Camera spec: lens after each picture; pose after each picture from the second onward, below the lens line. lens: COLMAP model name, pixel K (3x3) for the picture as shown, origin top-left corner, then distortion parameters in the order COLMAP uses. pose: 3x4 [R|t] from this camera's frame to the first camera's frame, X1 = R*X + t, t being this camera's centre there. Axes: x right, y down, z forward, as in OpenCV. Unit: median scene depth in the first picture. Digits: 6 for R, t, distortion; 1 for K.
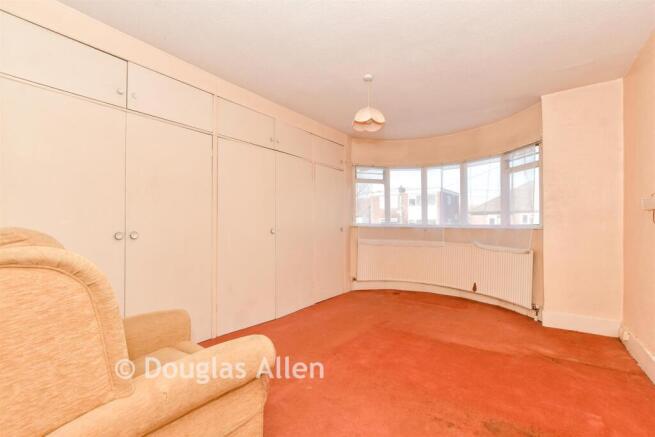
lens RADIAL K [[289.4, 0, 325.6], [0, 289.4, 219.2], [0, 0, 1]] dist [0.000299, 0.000011]
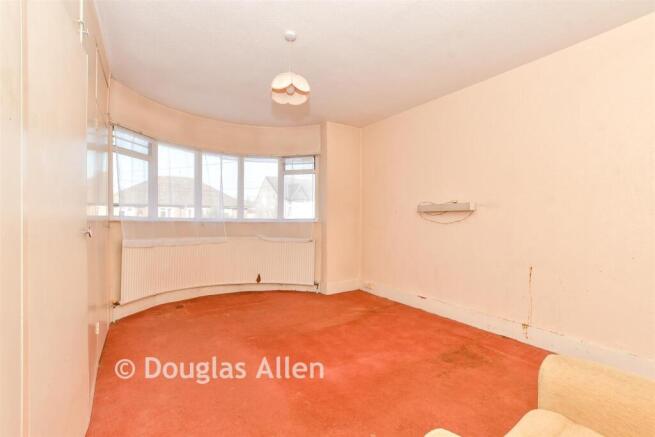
lens RADIAL K [[289.4, 0, 326.0], [0, 289.4, 220.9], [0, 0, 1]] dist [0.000299, 0.000011]
pose [[0.363030, -0.004762, 0.931765, -0.374368], [-0.025104, 0.999574, 0.014890, 0.005262], [-0.931439, -0.028797, 0.362756, 0.398750]]
